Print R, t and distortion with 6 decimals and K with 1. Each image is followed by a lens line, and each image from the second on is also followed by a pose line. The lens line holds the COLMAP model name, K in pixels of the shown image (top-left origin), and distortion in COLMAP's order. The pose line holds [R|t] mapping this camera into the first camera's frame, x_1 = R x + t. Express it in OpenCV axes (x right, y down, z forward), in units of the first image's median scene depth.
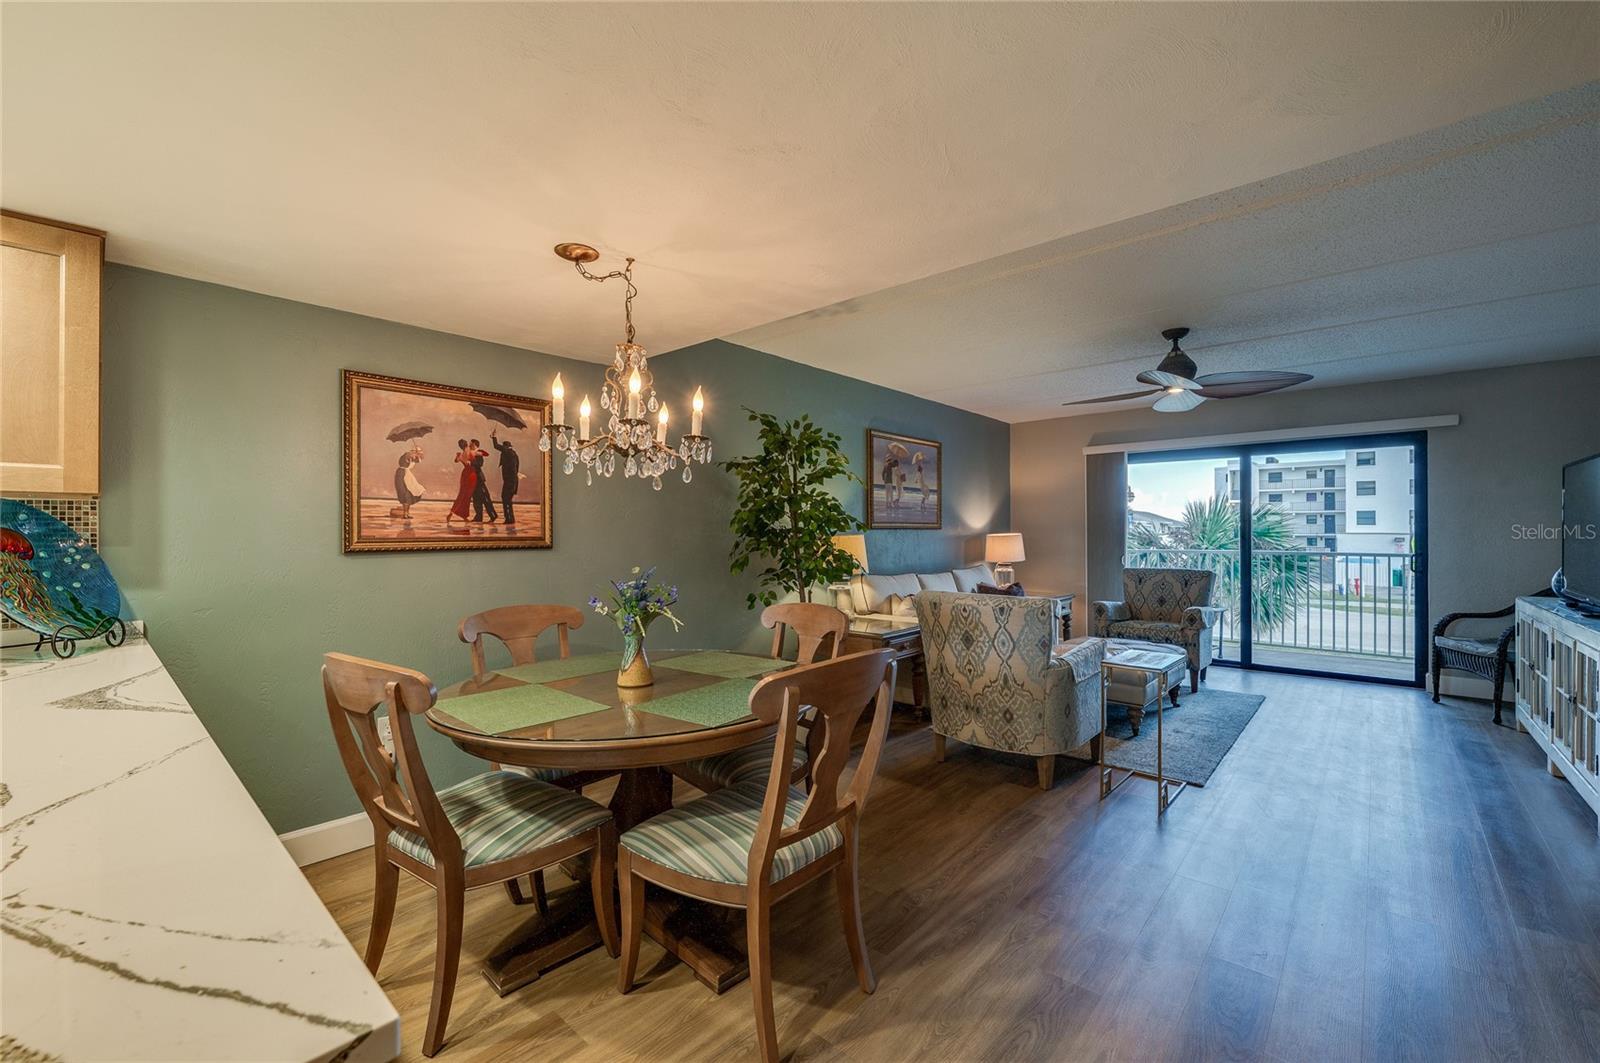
lens RADIAL K [[666.8, 0, 800.0], [0, 666.8, 531.5], [0, 0, 1]] dist [-0.022785, 0.004419]
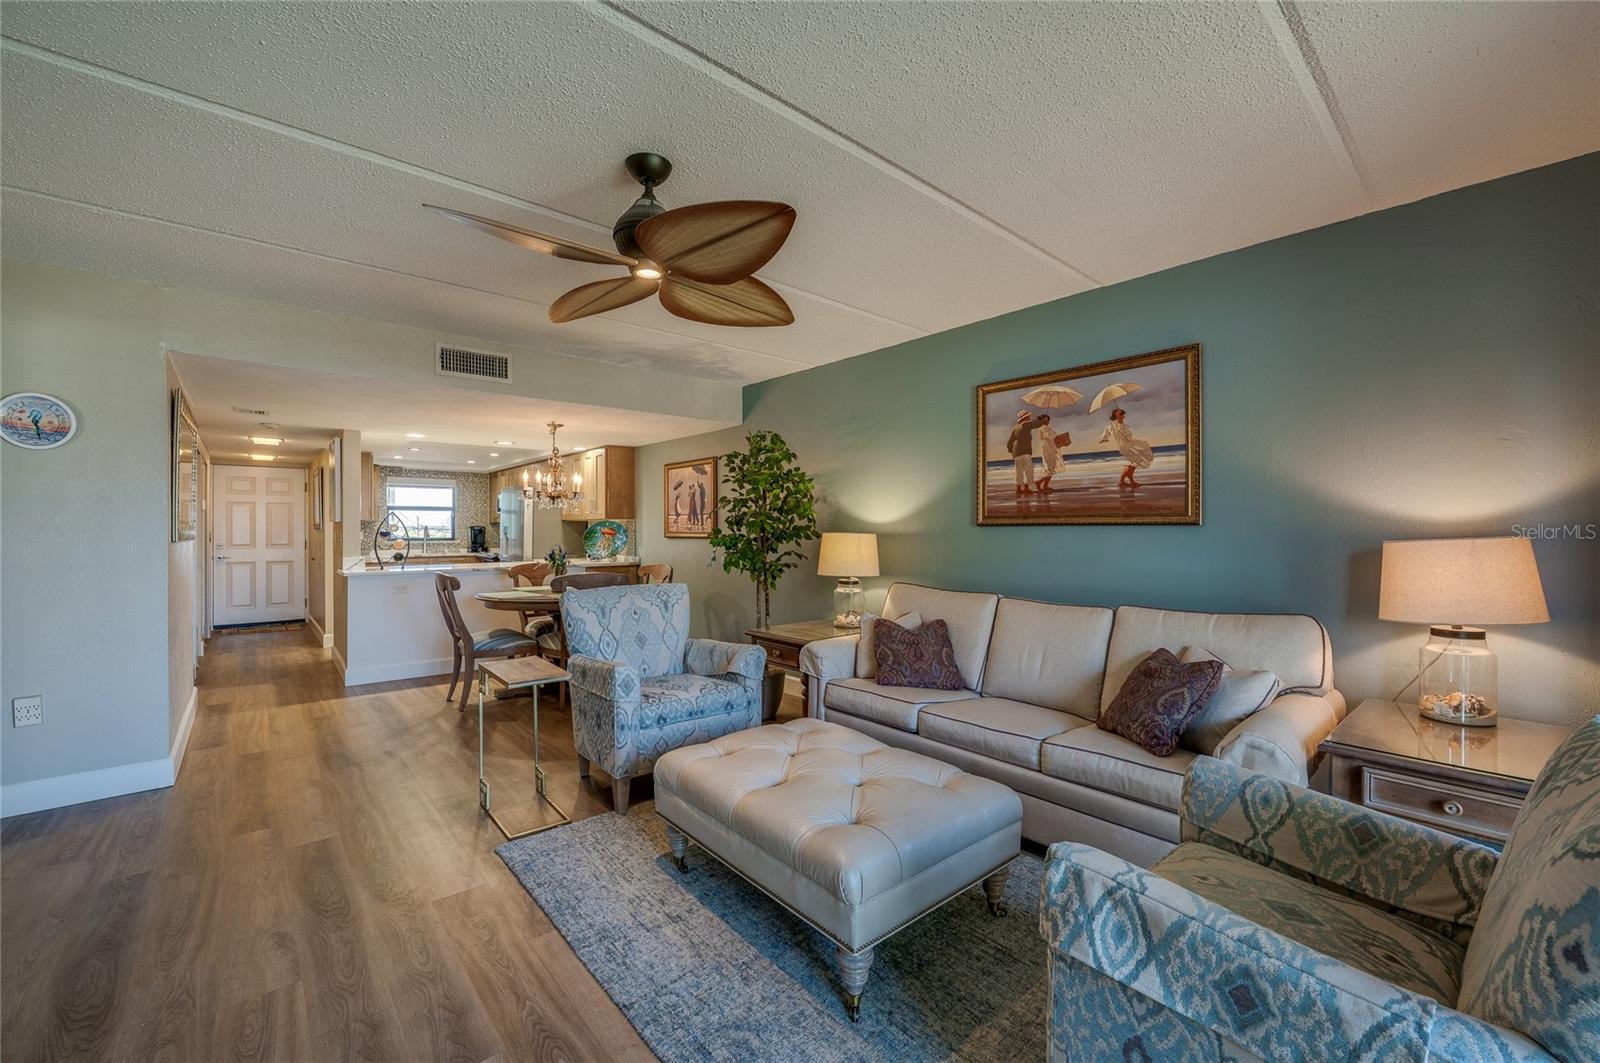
lens RADIAL K [[628.0, 0, 783.9], [0, 628.0, 531.3], [0, 0, 1]] dist [-0.009906, 0.000069]
pose [[-0.134969, 0.006720, -0.990827, 1.364285], [0.002971, 0.999975, 0.006377, -0.004784], [0.990845, -0.002083, -0.134986, 1.503772]]
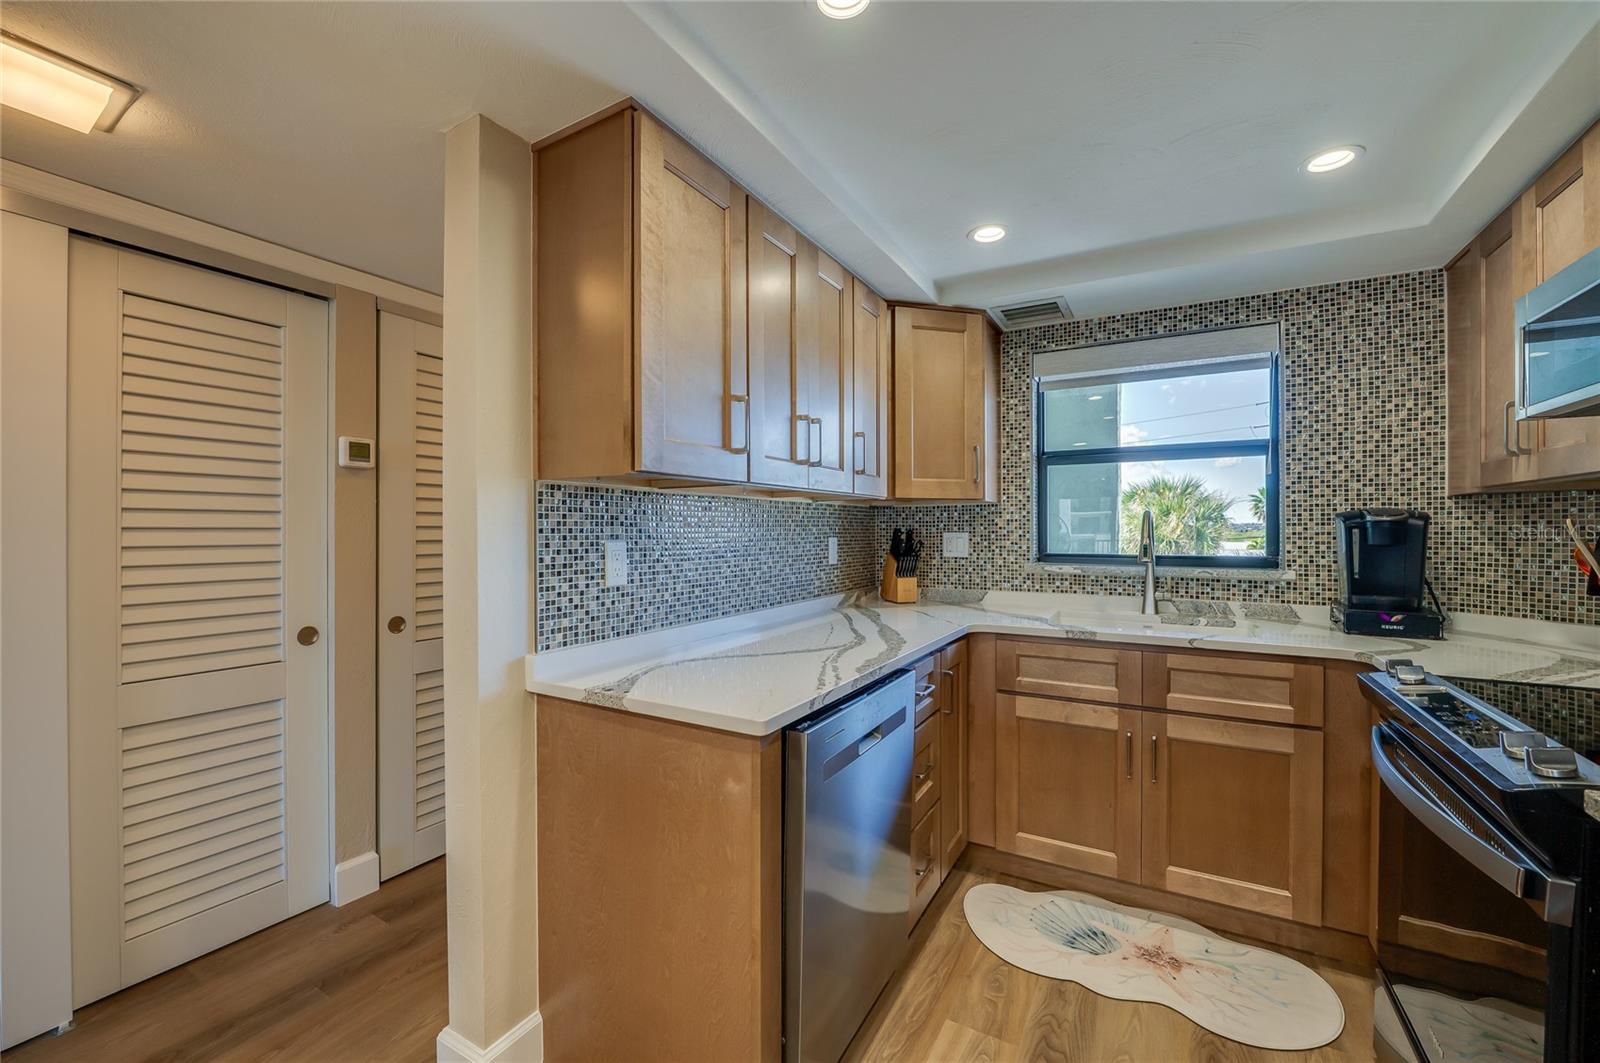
lens RADIAL K [[657.5, 0, 800.0], [0, 657.5, 531.5], [0, 0, 1]] dist [-0.013861, 0.000659]
pose [[-0.978599, 0.004420, -0.205727, -0.785185], [0.003805, 0.999987, 0.003383, 0.003540], [0.205740, 0.002527, -0.978604, 0.114856]]
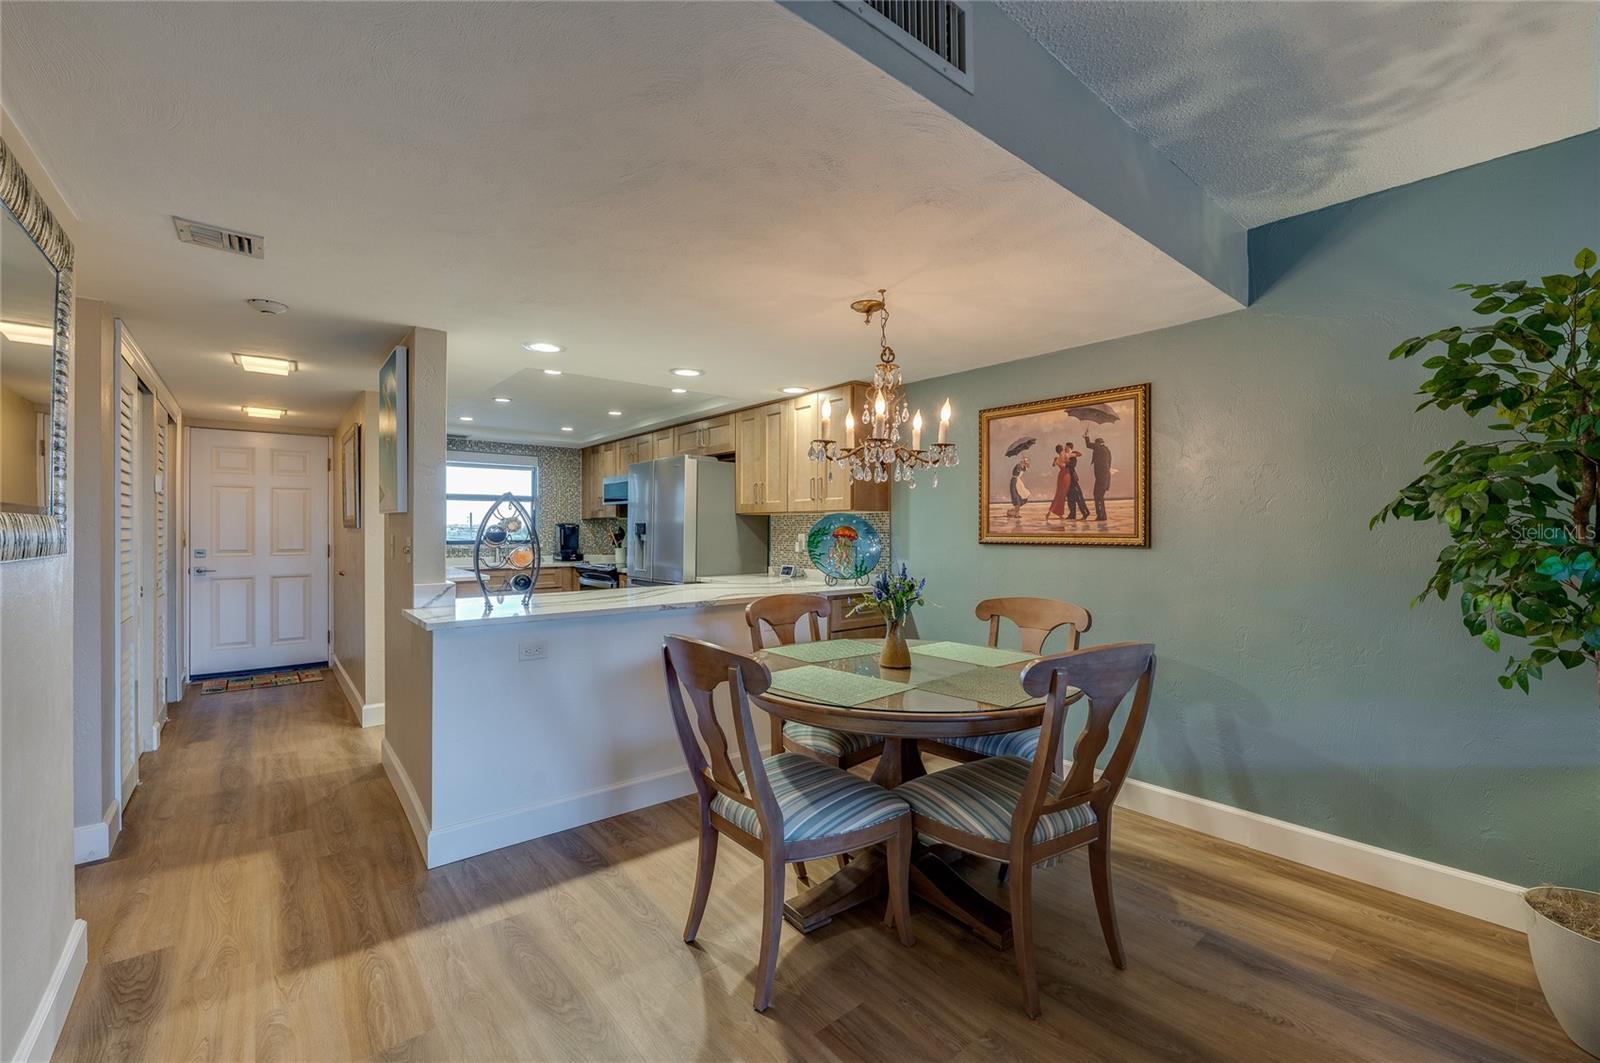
lens RADIAL K [[657.5, 0, 800.0], [0, 657.5, 531.5], [0, 0, 1]] dist [-0.013861, 0.000659]
pose [[-0.154573, 0.007901, -0.987950, 0.611787], [0.001105, 0.999969, 0.007825, -0.003522], [0.987981, 0.000118, -0.154577, 0.716171]]
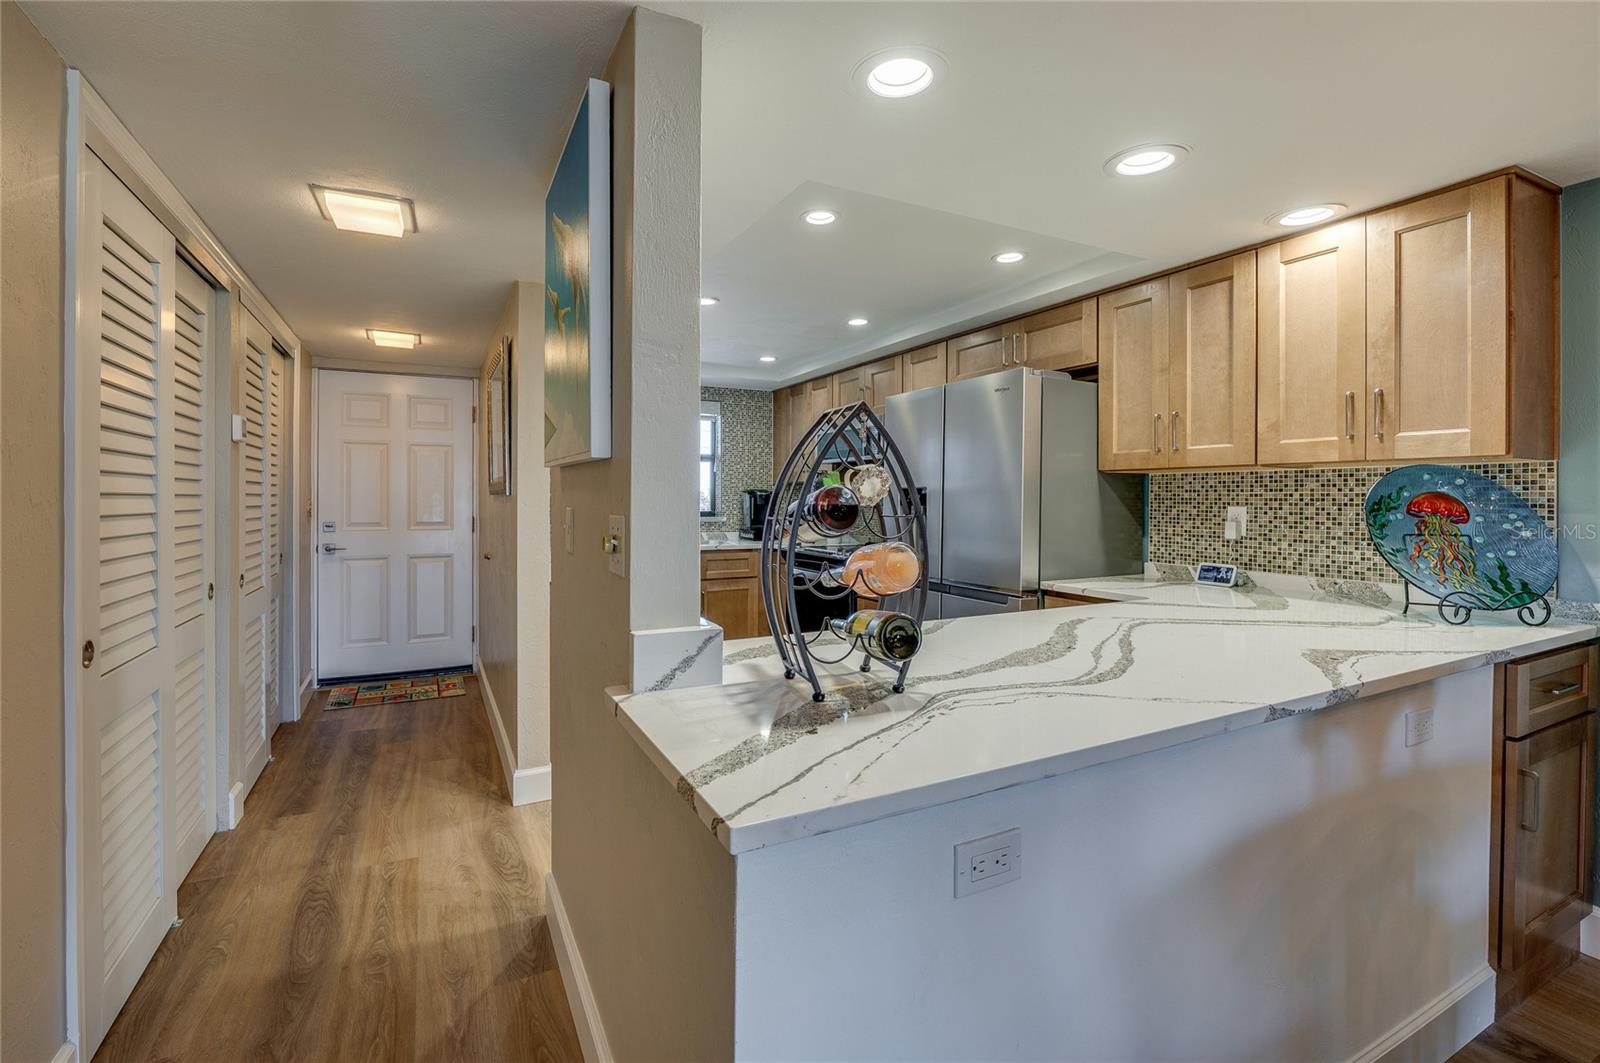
lens RADIAL K [[684.0, 0, 777.1], [0, 684.0, 503.4], [0, 0, 1]] dist [-0.017130, 0.000243]
pose [[-0.363416, 0.010204, -0.931571, 0.116045], [-0.000676, 0.999937, 0.011216, 0.000298], [0.931627, 0.004706, -0.363387, 0.252447]]
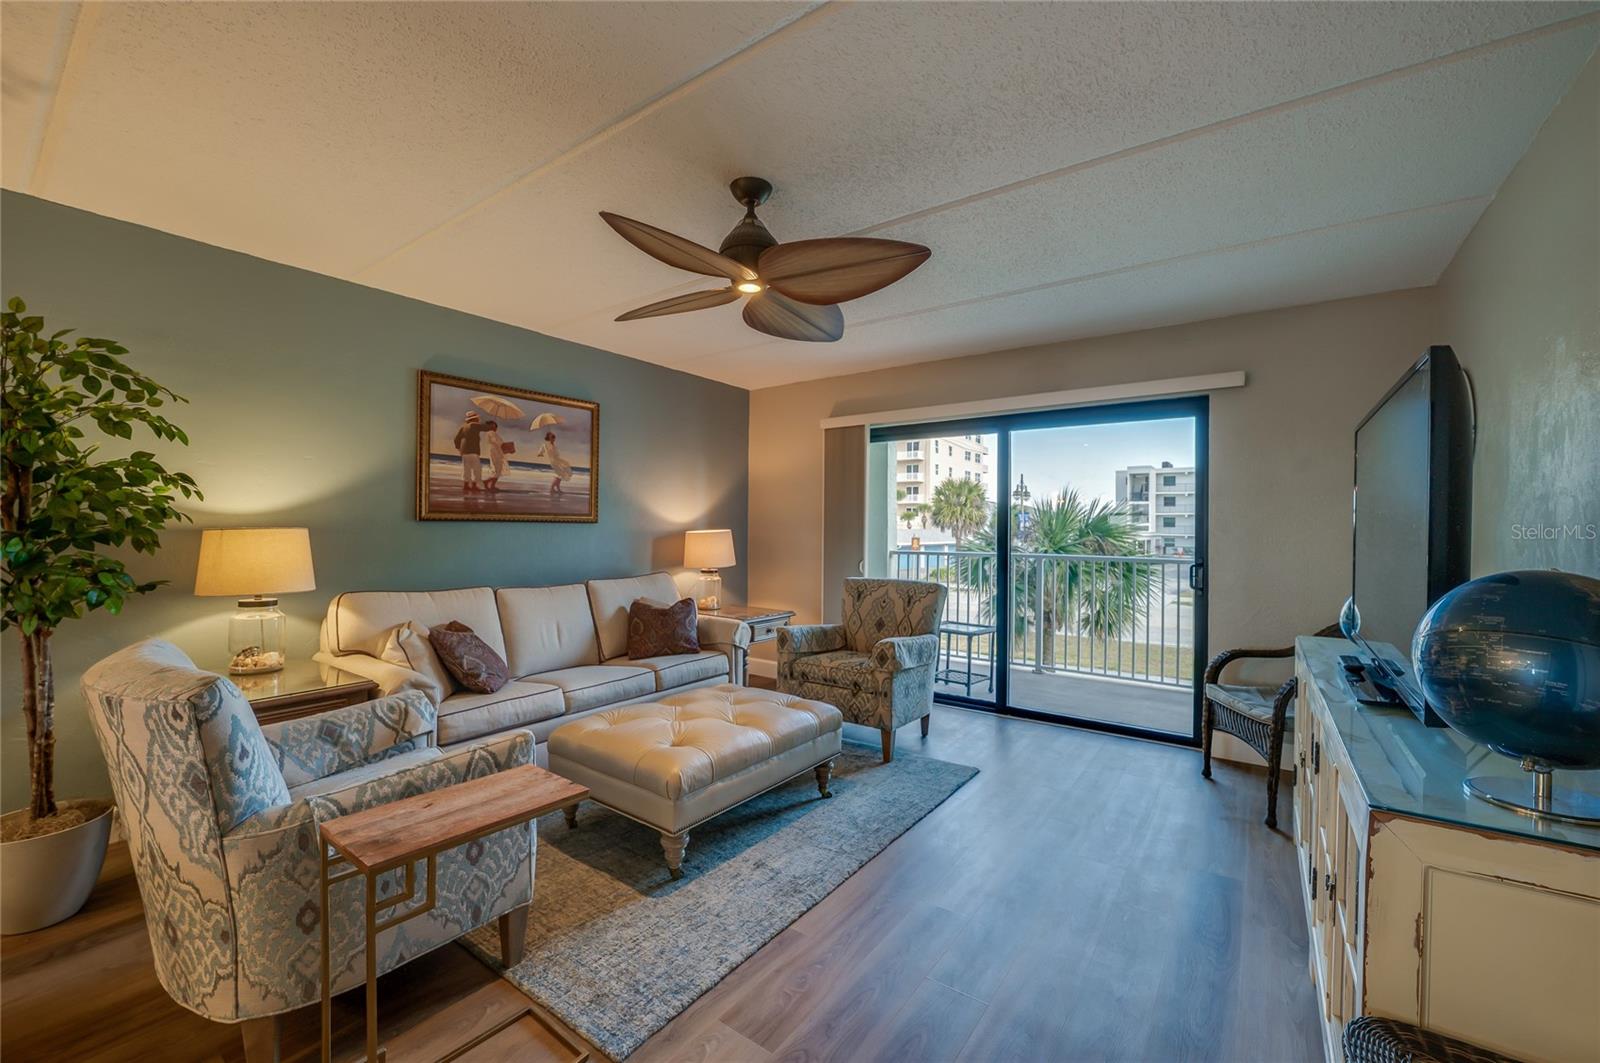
lens RADIAL K [[643.8, 0, 812.8], [0, 643.8, 525.7], [0, 0, 1]] dist [-0.013066, 0.000422]
pose [[0.994711, 0.012348, 0.101973, 0.732757], [-0.012085, 0.999922, -0.003202, -0.002179], [-0.102004, 0.001952, 0.994782, 0.553003]]
